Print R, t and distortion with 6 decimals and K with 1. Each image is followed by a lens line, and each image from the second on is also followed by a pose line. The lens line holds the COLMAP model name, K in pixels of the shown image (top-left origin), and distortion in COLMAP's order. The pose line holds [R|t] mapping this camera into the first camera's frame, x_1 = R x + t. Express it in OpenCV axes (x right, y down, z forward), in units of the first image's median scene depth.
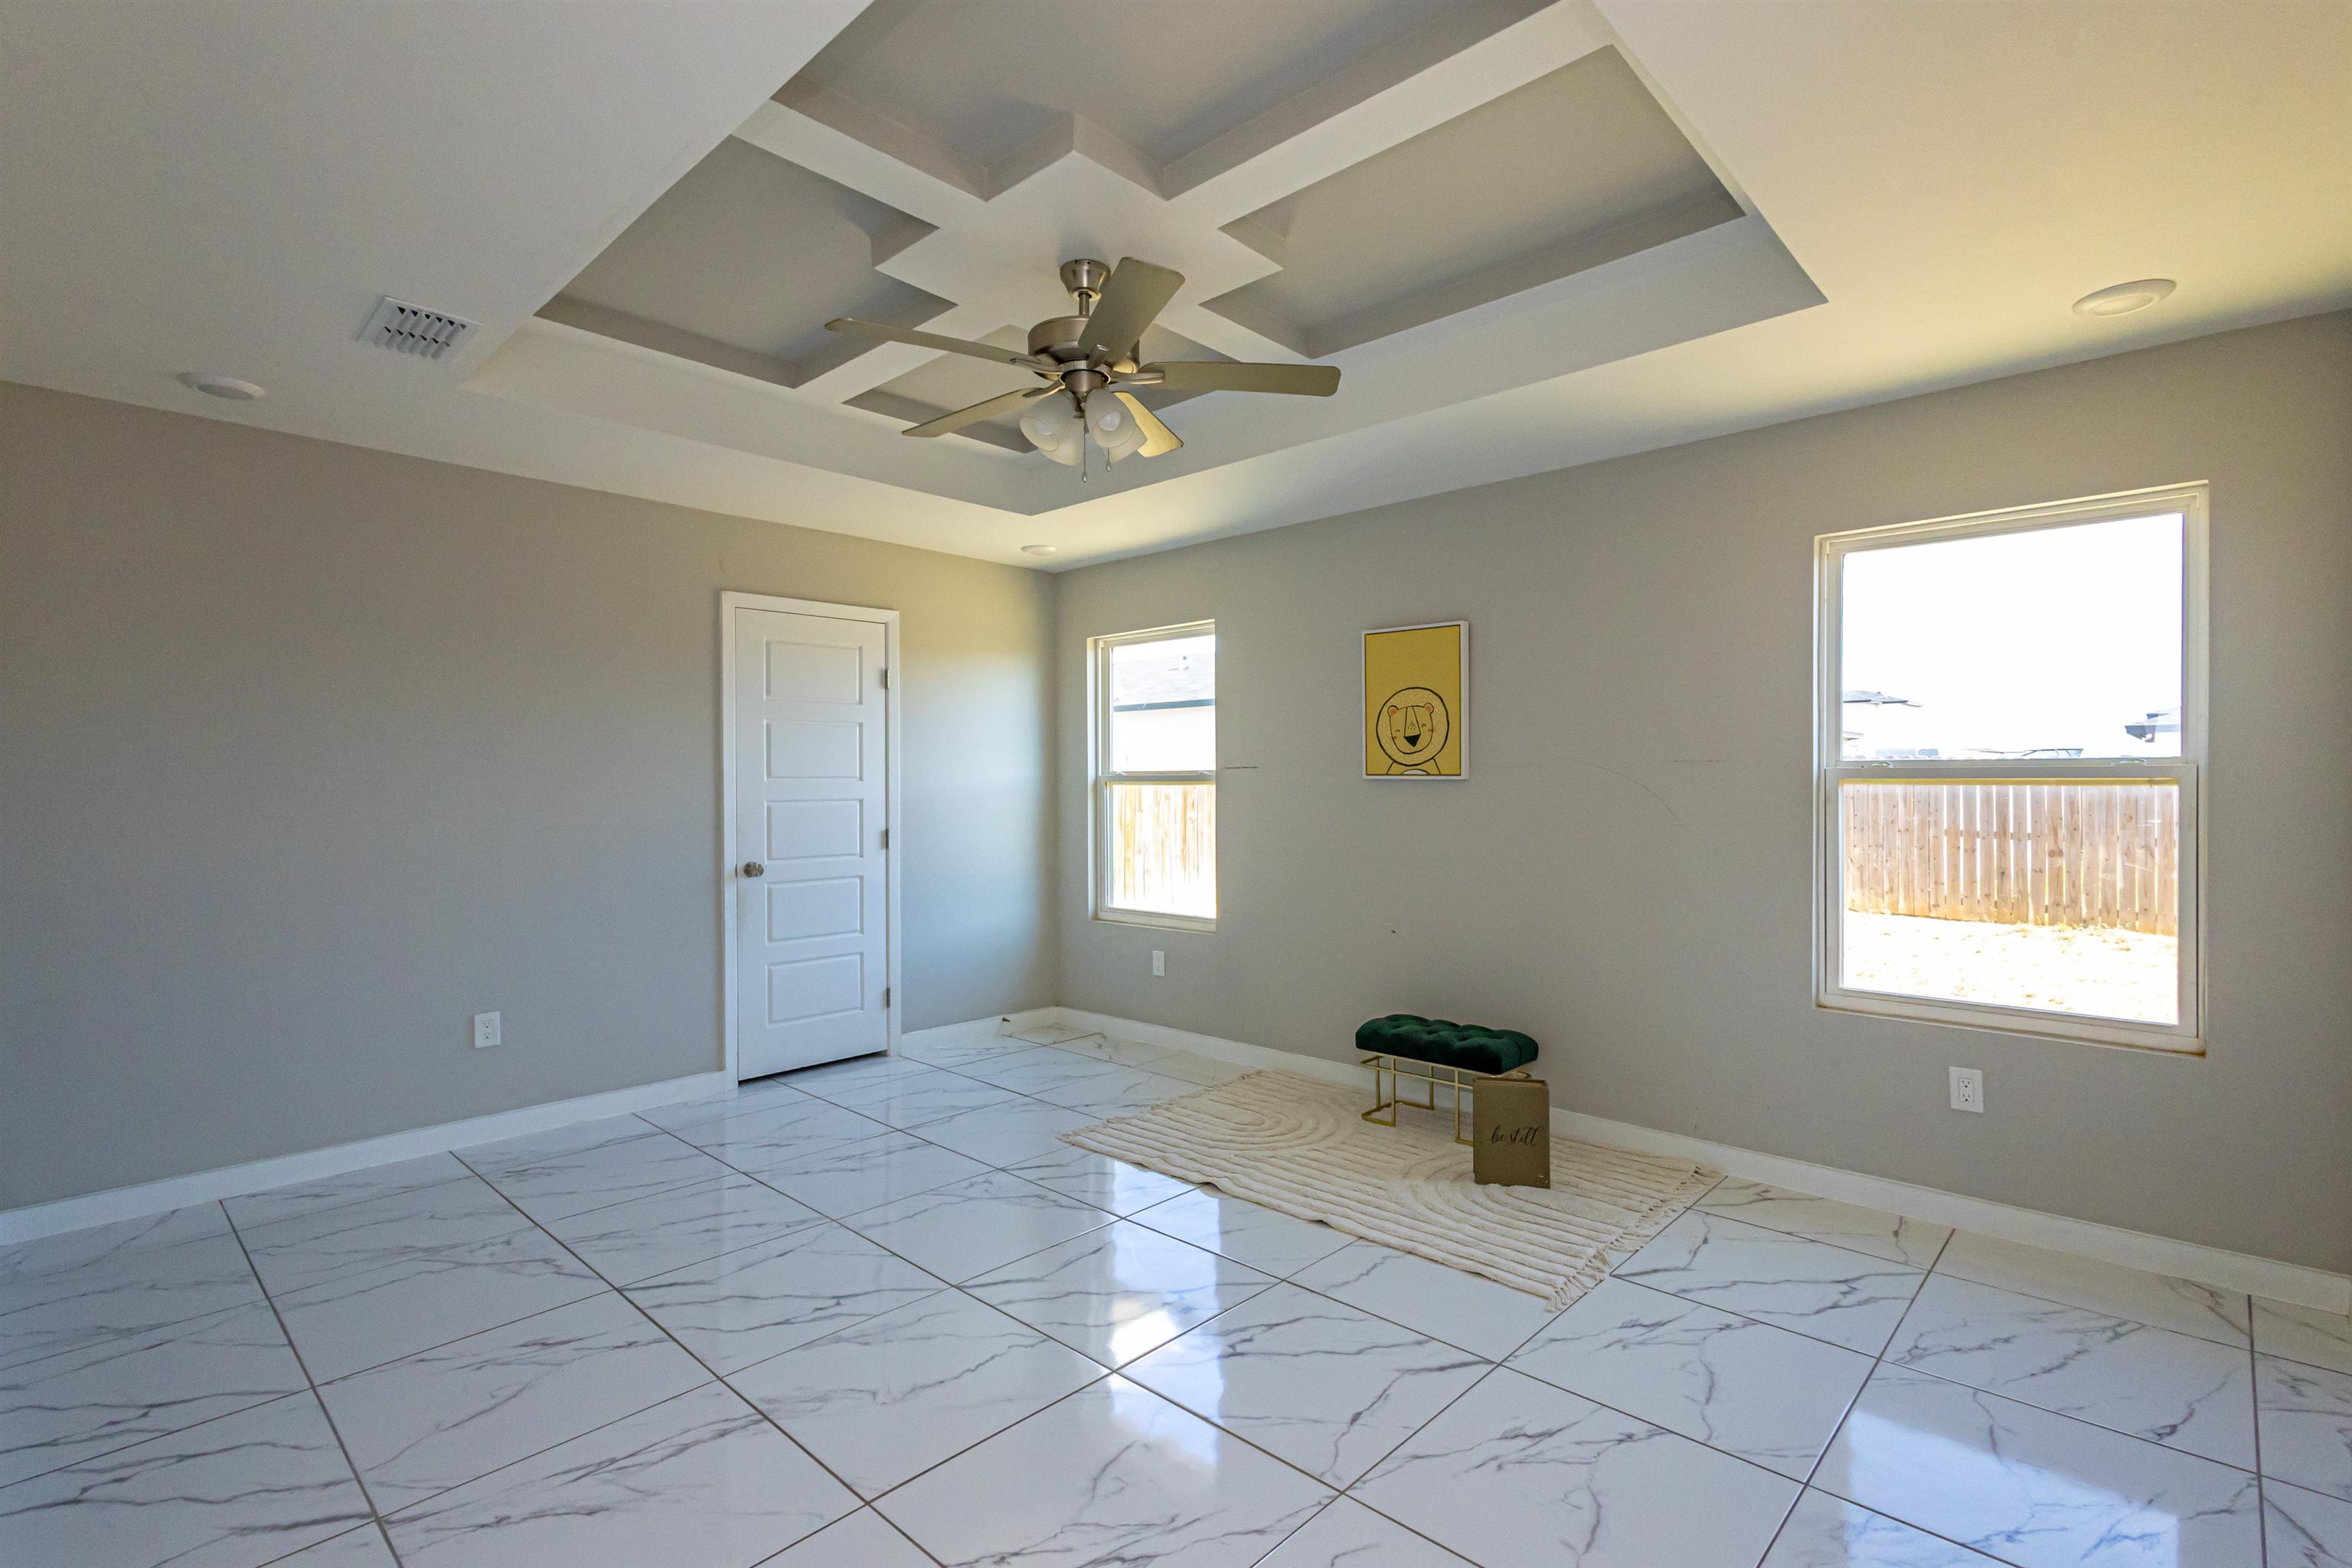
lens RADIAL K [[1071.8, 0, 1179.4], [0, 1071.8, 785.4], [0, 0, 1]] dist [0.005251, 0.000199]
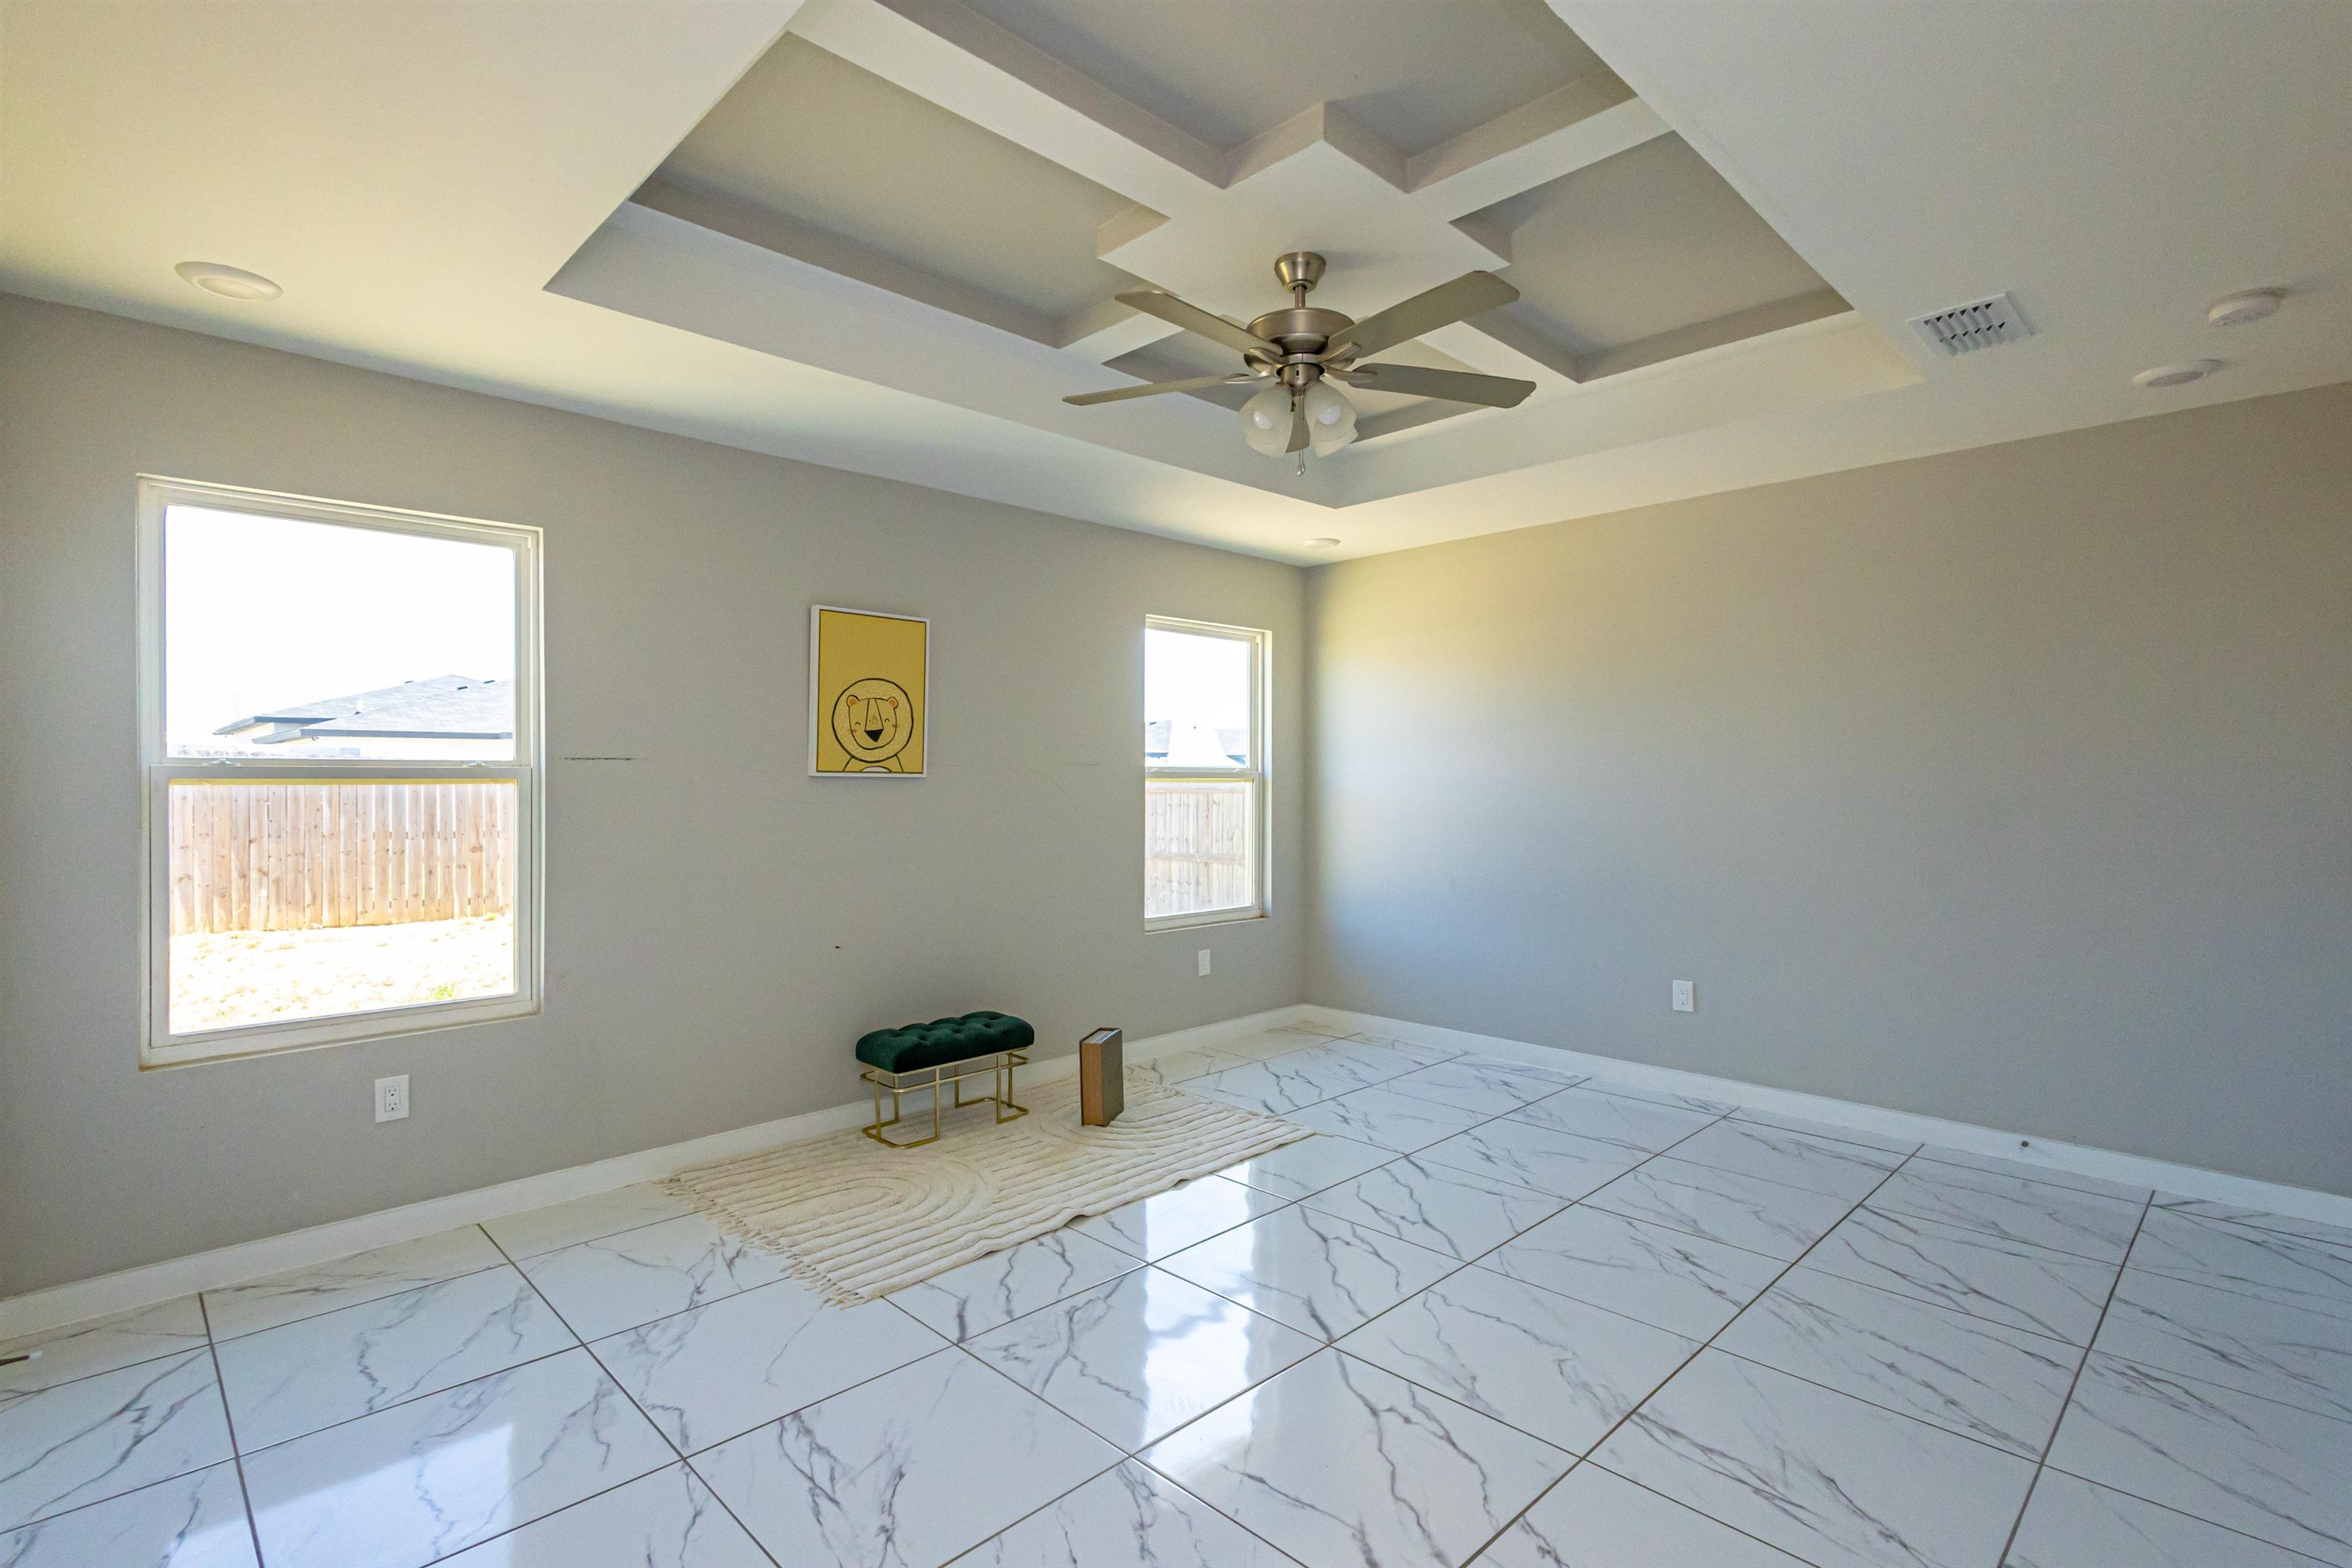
lens RADIAL K [[1116.0, 0, 1168.0], [0, 1116.0, 776.1], [0, 0, 1]] dist [0.025105, -0.000053]
pose [[0.054505, 0.005959, 0.998496, -0.723621], [0.003429, 0.999975, -0.006155, 0.000424], [-0.998508, 0.003759, 0.054483, 0.678539]]
